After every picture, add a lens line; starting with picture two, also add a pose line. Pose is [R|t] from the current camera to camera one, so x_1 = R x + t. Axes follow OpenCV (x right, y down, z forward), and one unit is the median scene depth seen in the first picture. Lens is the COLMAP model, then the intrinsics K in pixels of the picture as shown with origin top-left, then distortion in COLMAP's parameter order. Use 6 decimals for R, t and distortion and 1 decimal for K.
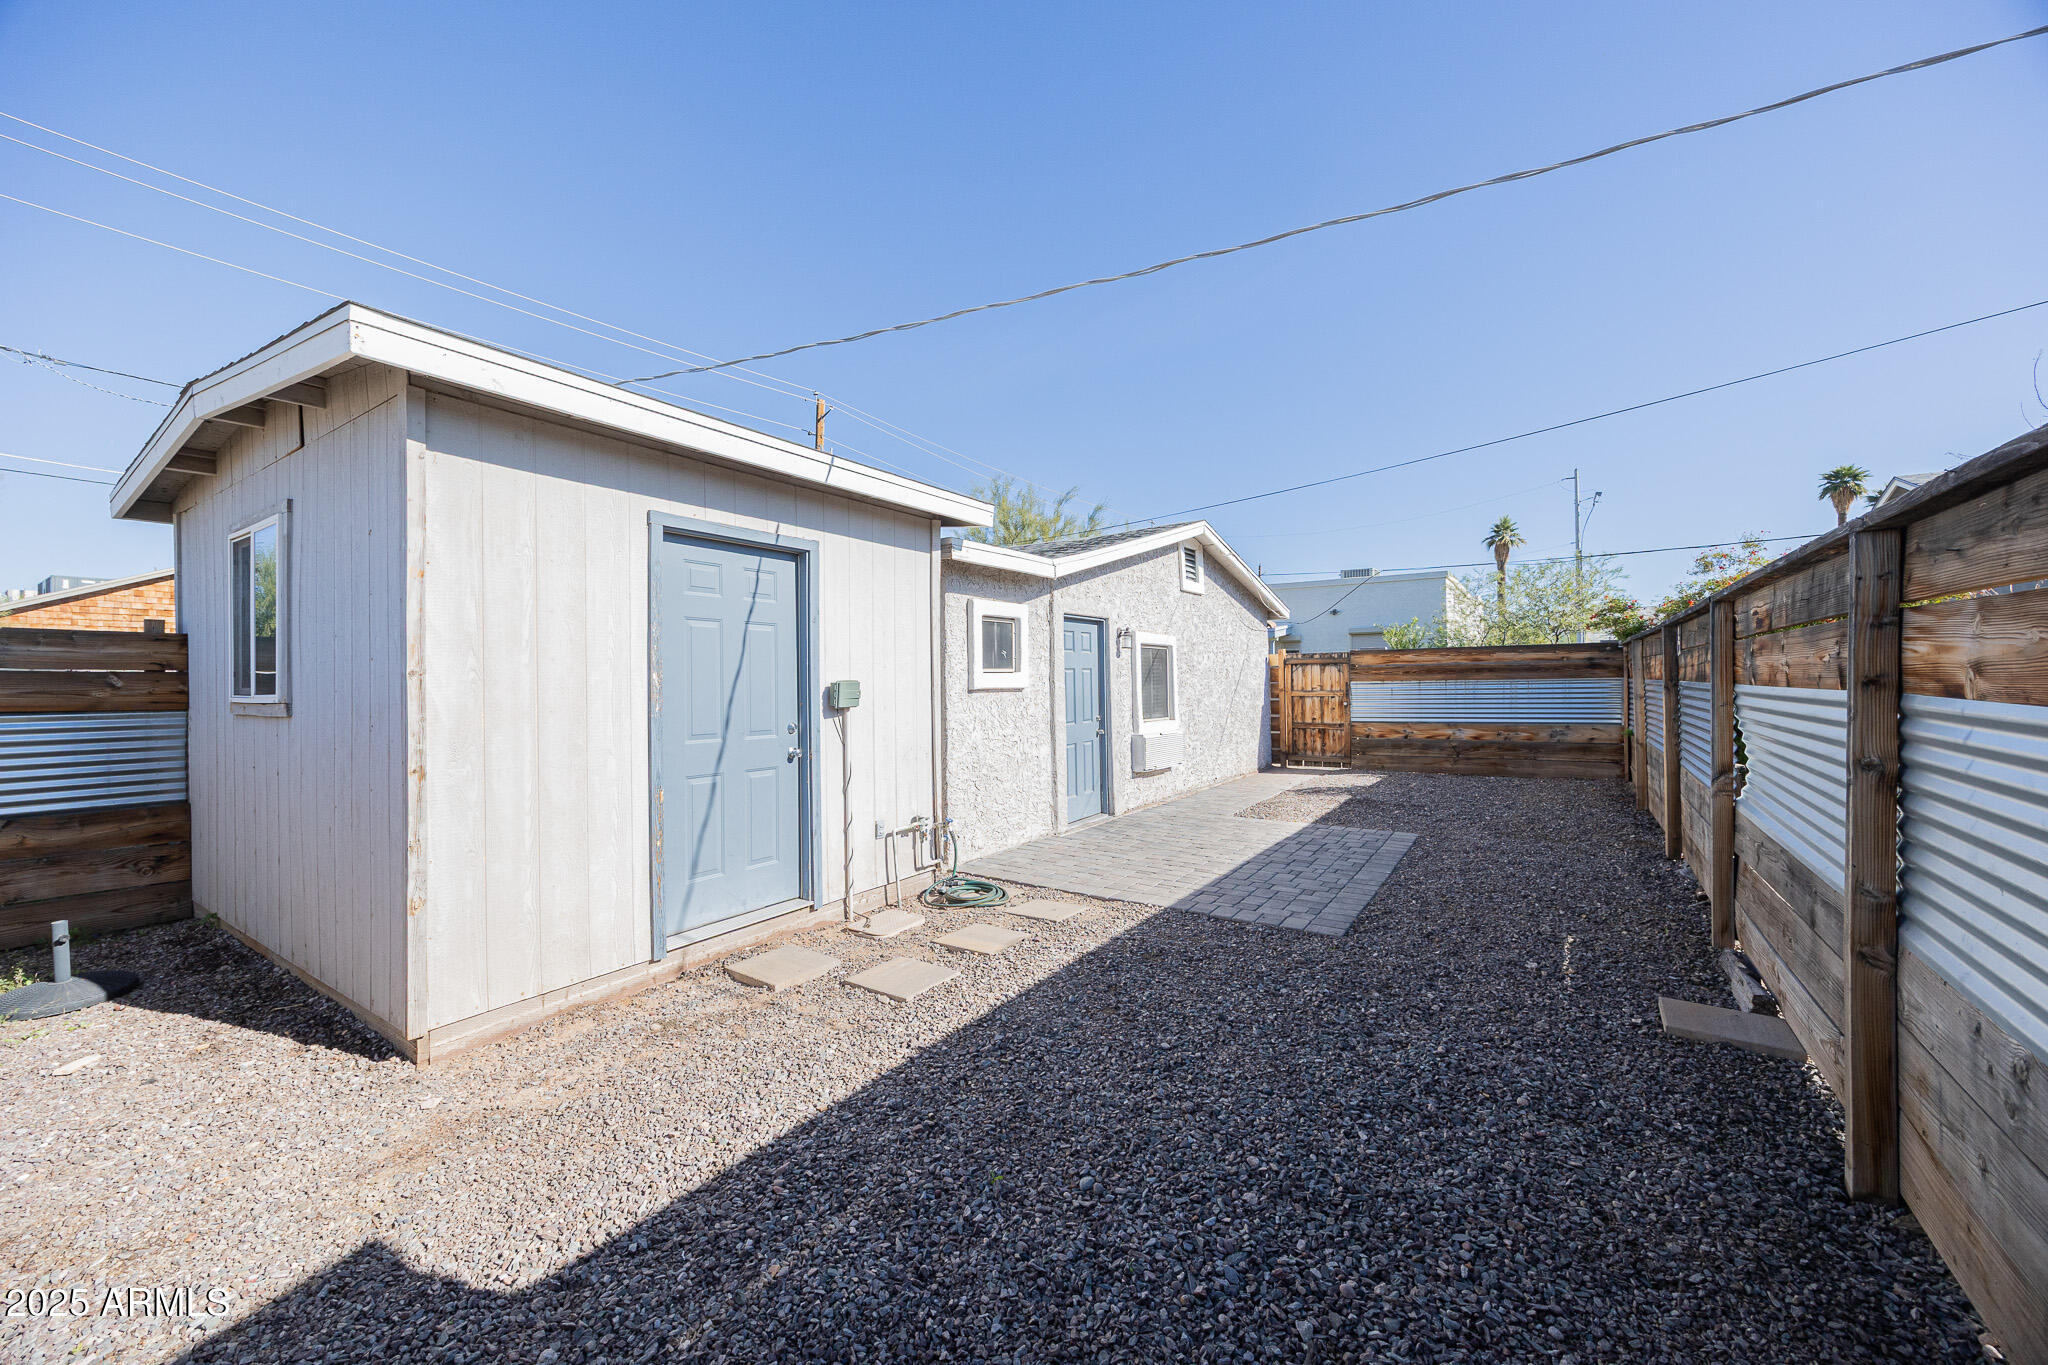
lens RADIAL K [[775.9, 0, 1021.2], [0, 775.9, 680.4], [0, 0, 1]] dist [-0.003346, -0.000078]
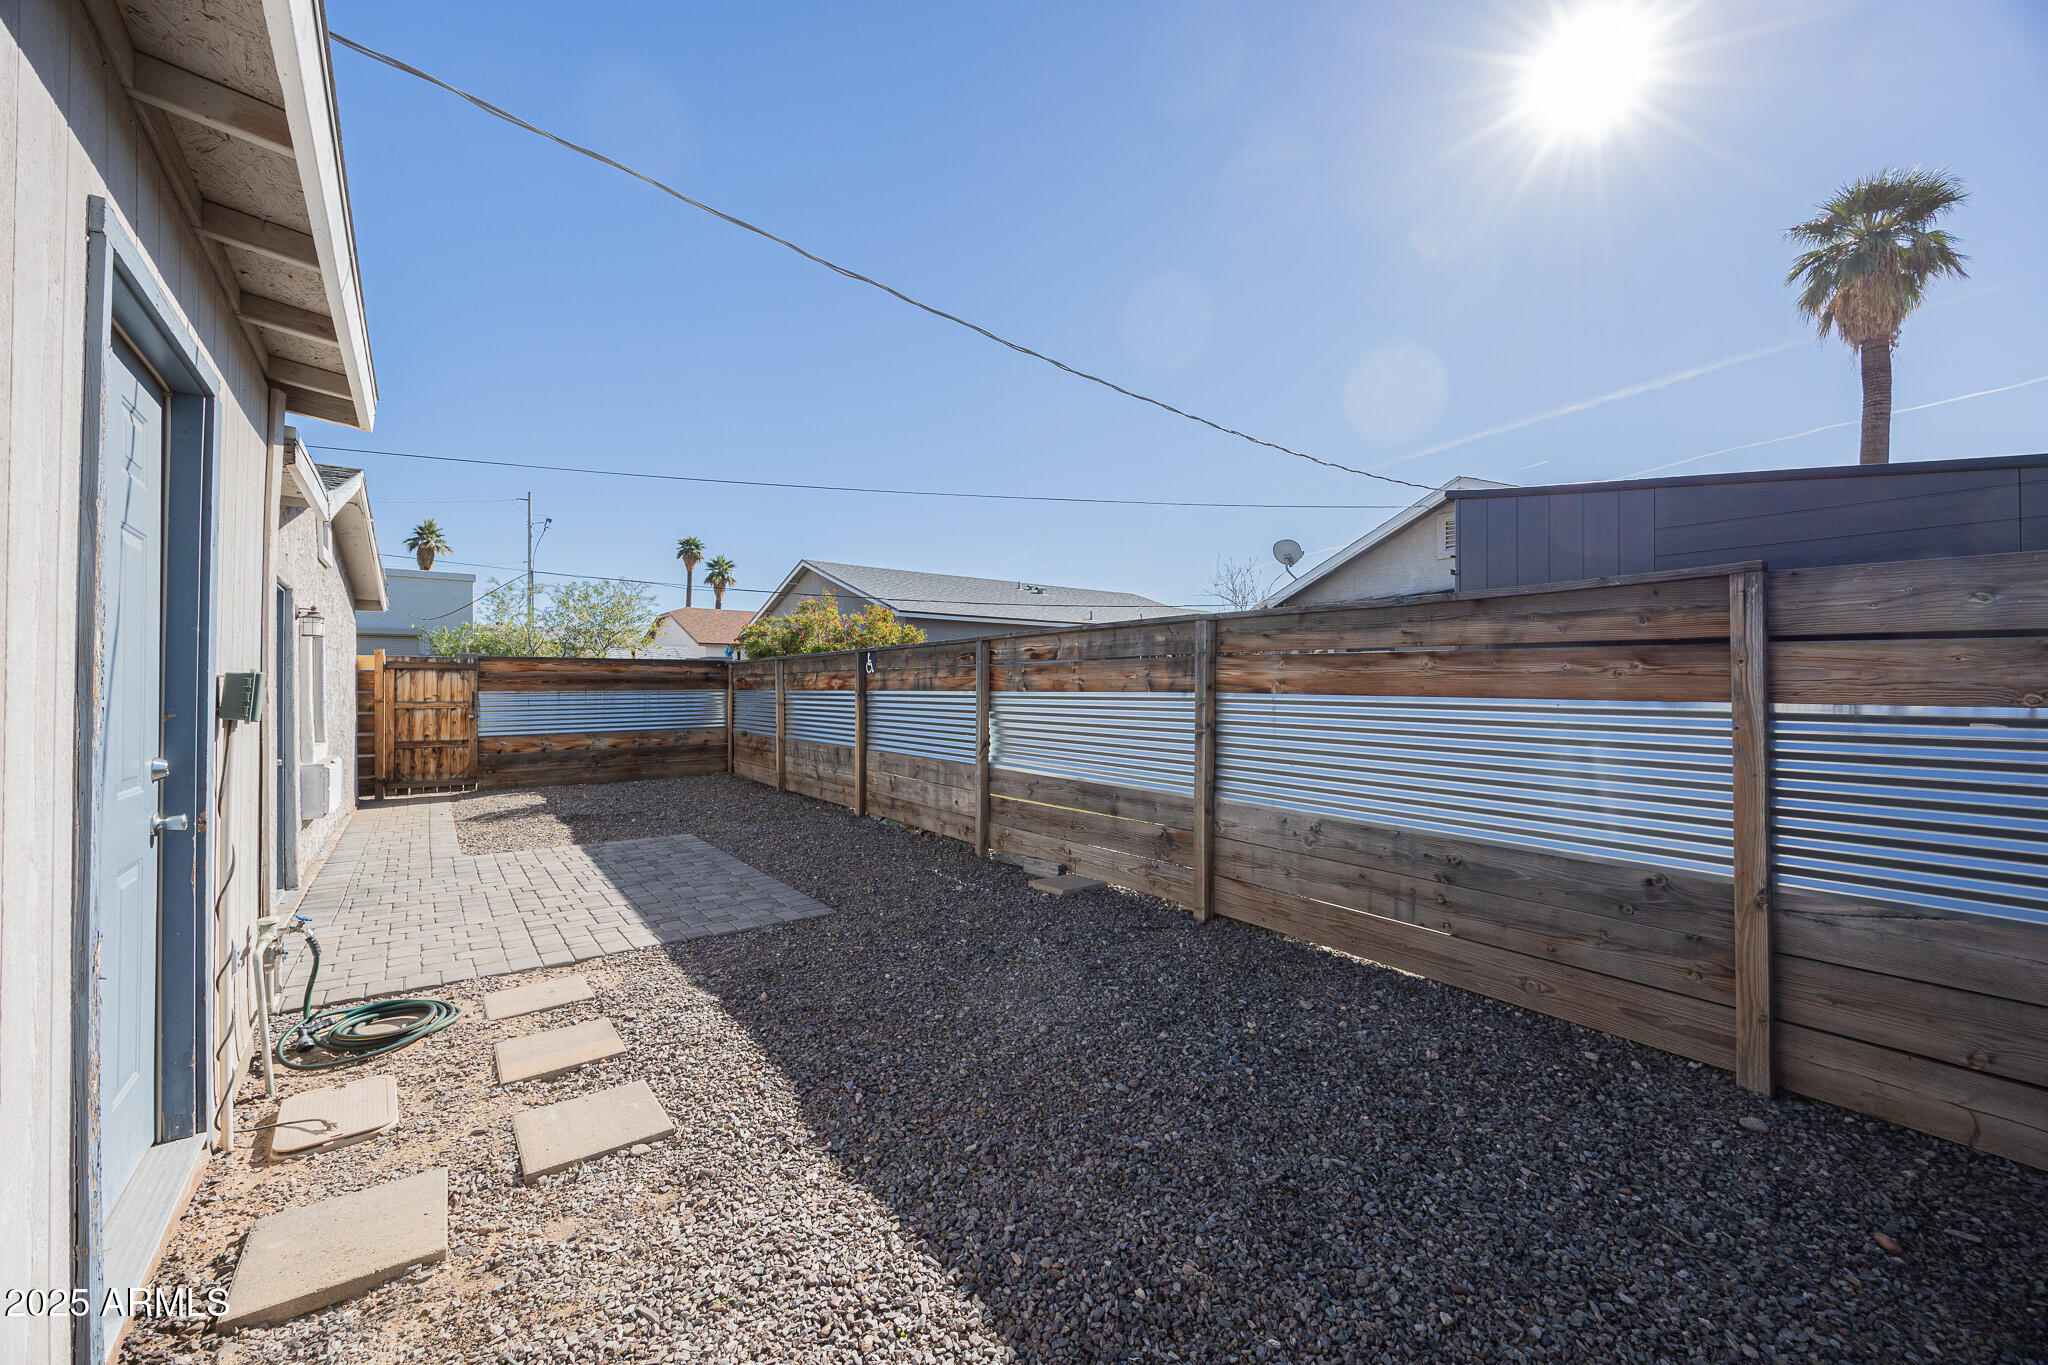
lens RADIAL K [[775.9, 0, 1021.2], [0, 775.9, 680.4], [0, 0, 1]] dist [-0.003346, -0.000078]
pose [[0.315551, 0.022698, 0.948637, -0.235649], [-0.004756, 0.999739, -0.022339, 0.006827], [-0.948897, 0.002537, 0.315576, 0.157304]]
